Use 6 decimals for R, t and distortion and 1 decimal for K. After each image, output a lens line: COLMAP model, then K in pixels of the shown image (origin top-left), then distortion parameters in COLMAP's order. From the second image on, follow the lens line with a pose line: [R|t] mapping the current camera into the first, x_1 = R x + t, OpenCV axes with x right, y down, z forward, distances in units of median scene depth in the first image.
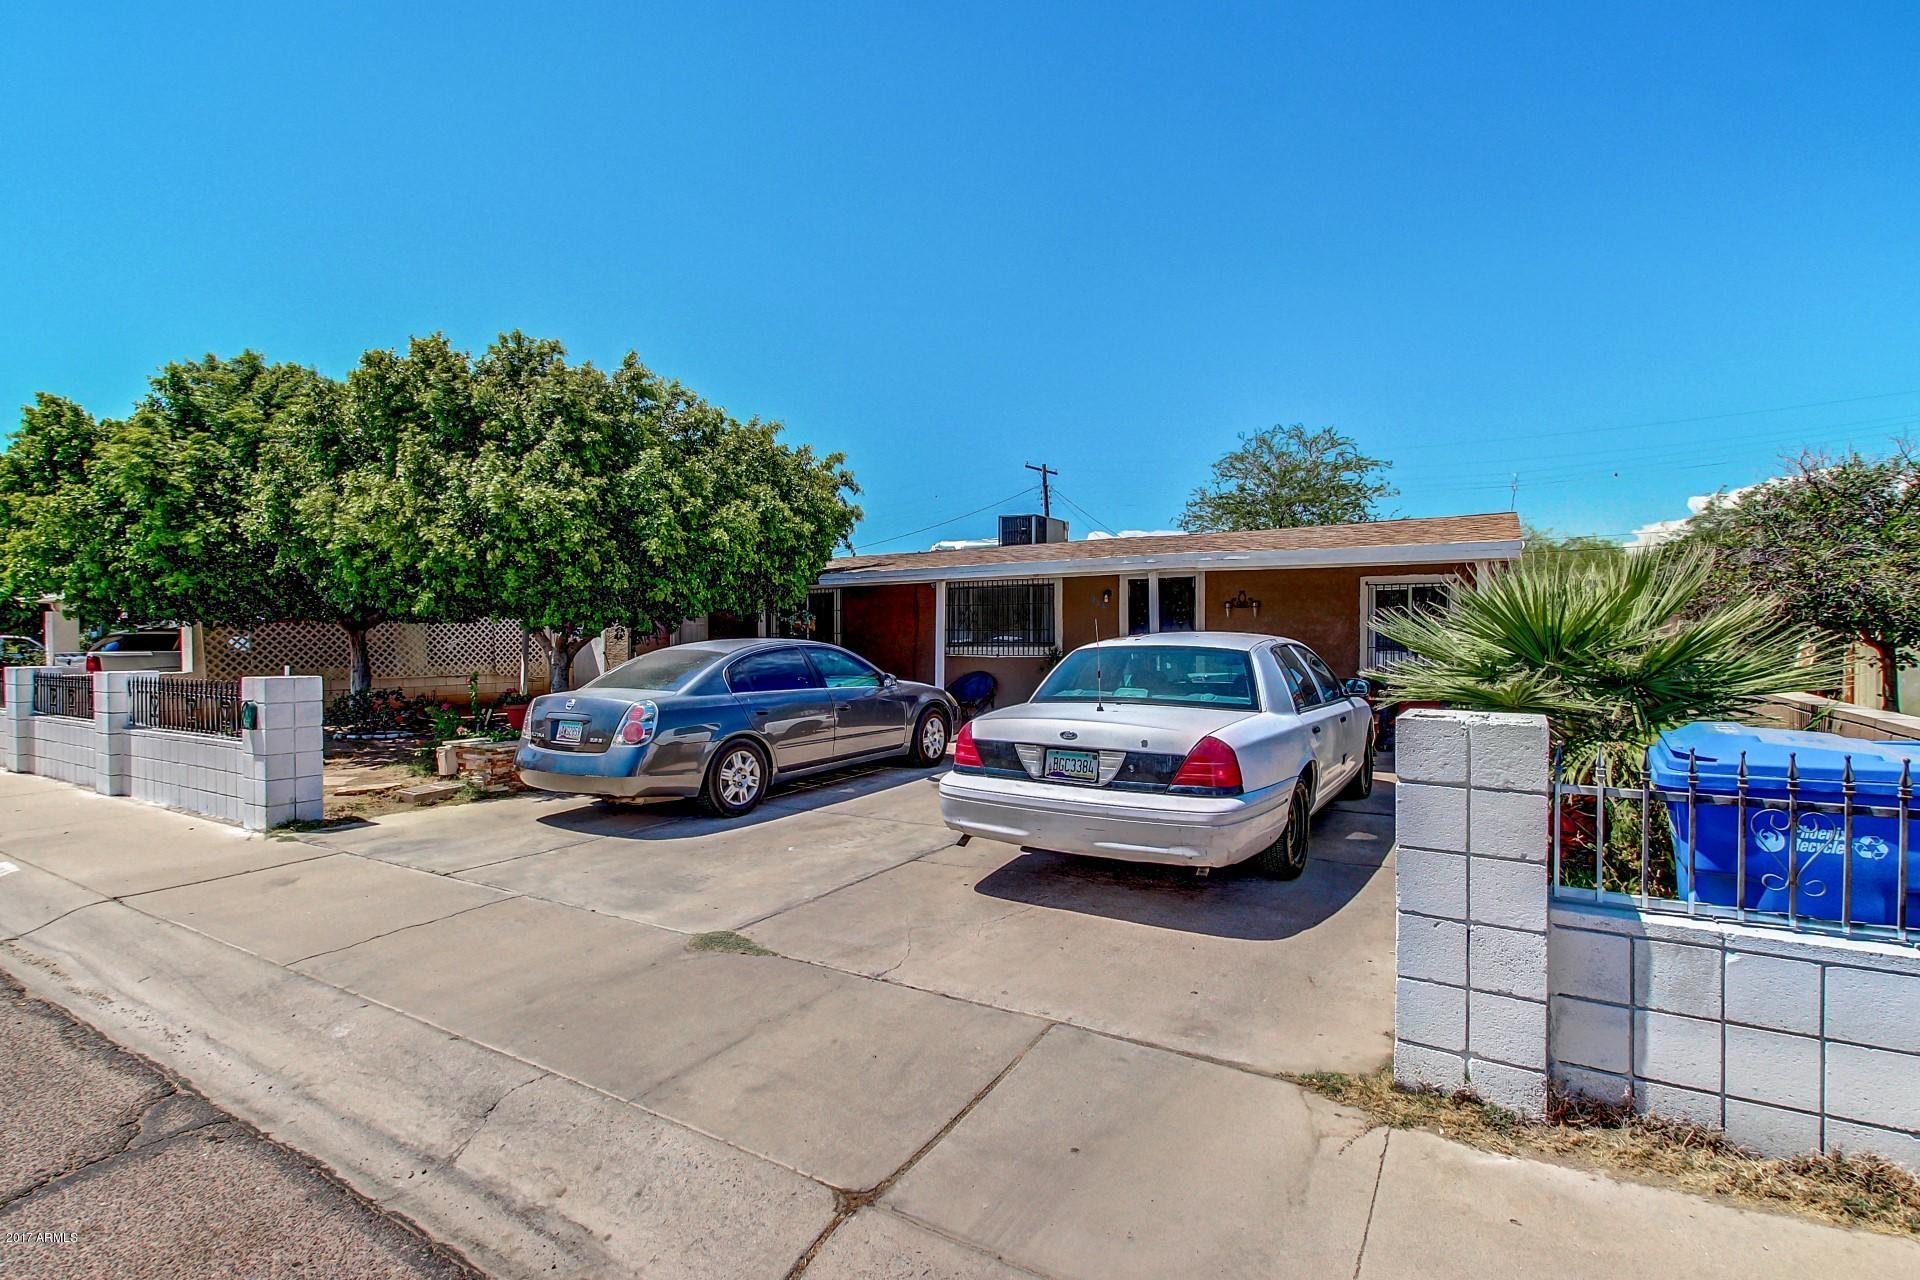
lens RADIAL K [[890.0, 0, 957.4], [0, 890.0, 642.1], [0, 0, 1]] dist [0.004093, -0.000133]
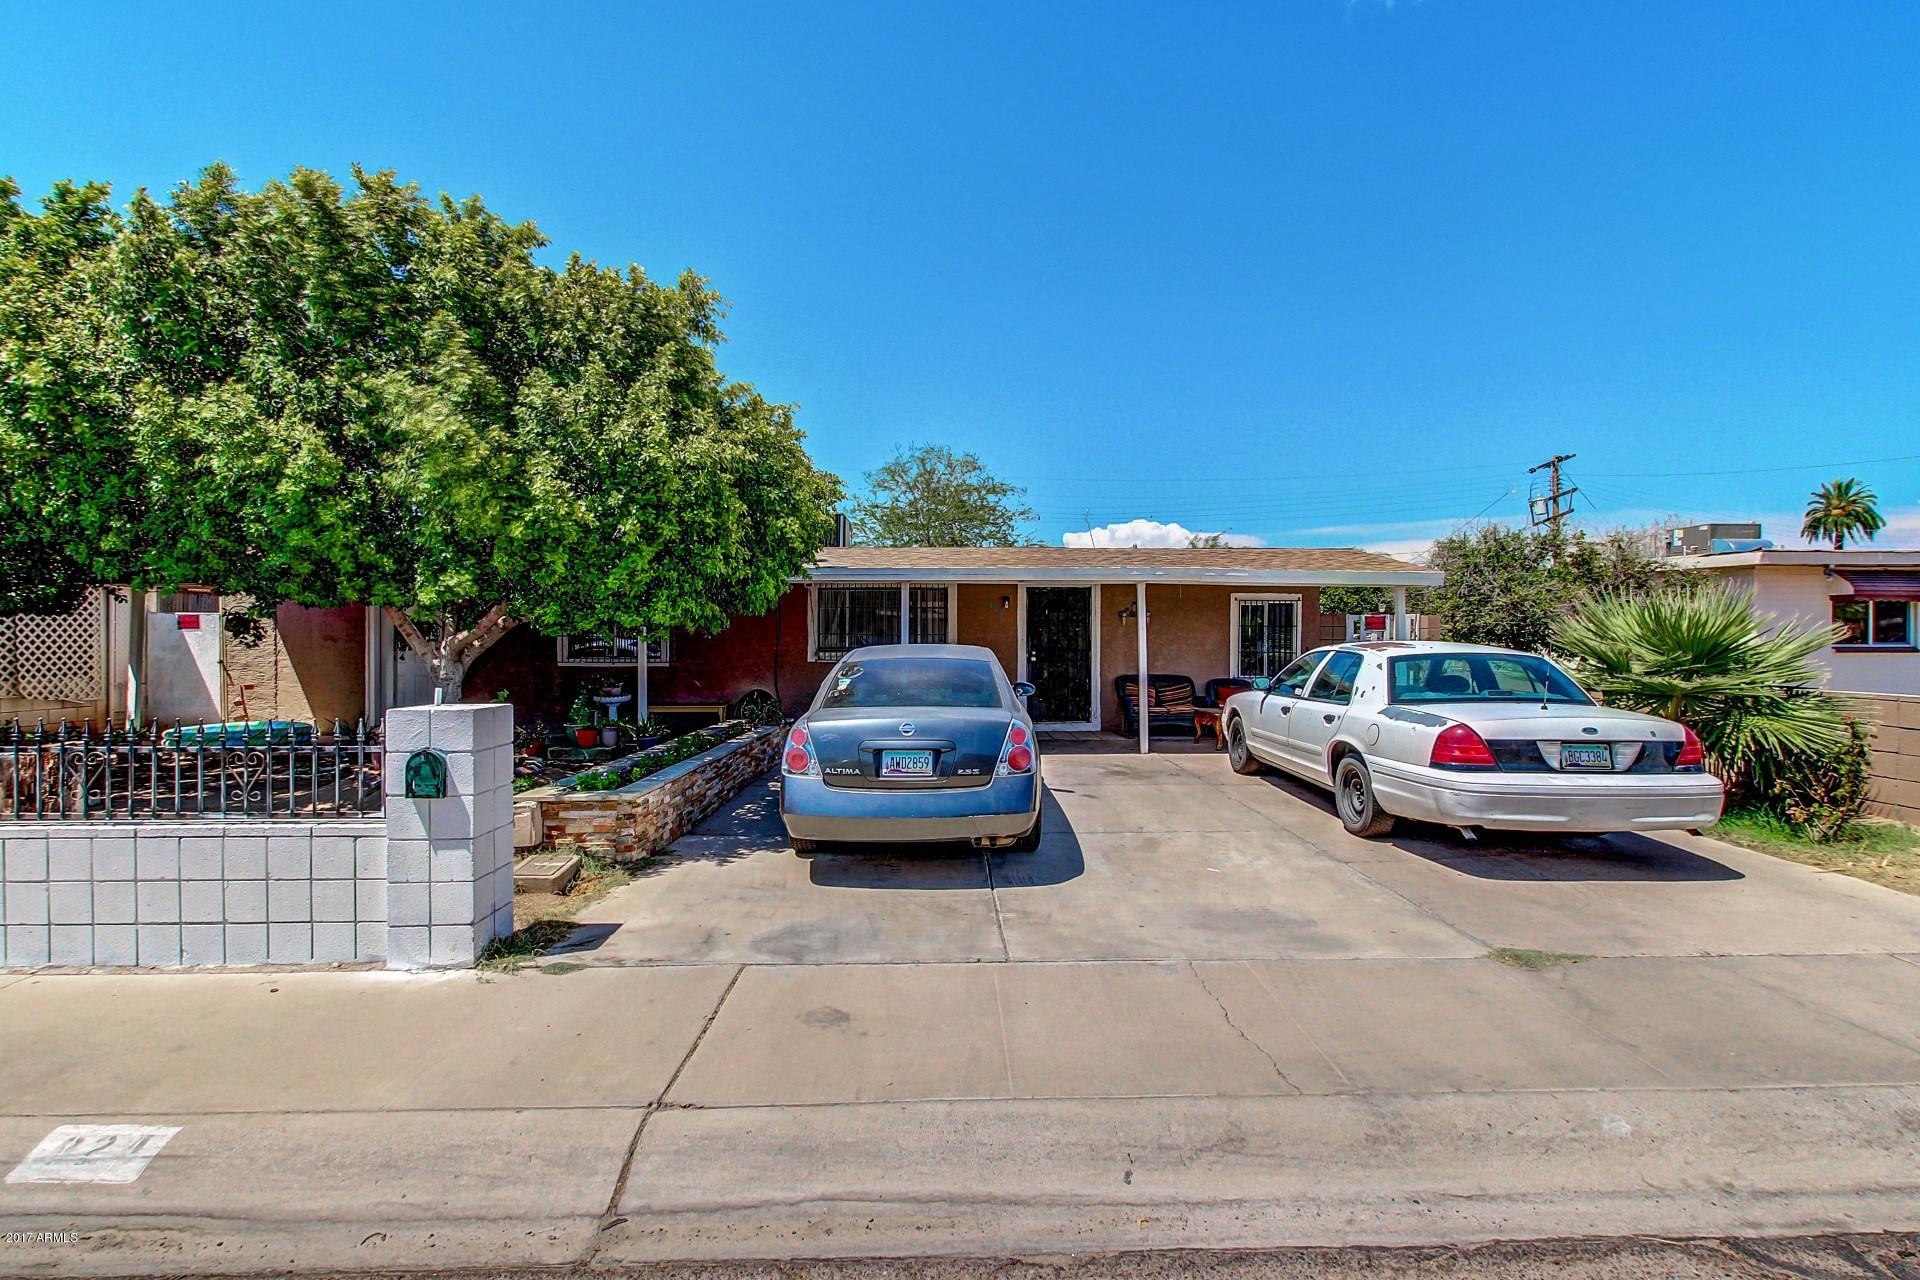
lens RADIAL K [[890.0, 0, 961.4], [0, 890.0, 644.2], [0, 0, 1]] dist [0.004093, -0.000133]
pose [[0.843094, 0.003500, 0.537755, -1.167065], [-0.002830, 0.999994, -0.002071, -0.003766], [-0.537759, 0.000224, 0.843099, 0.447960]]
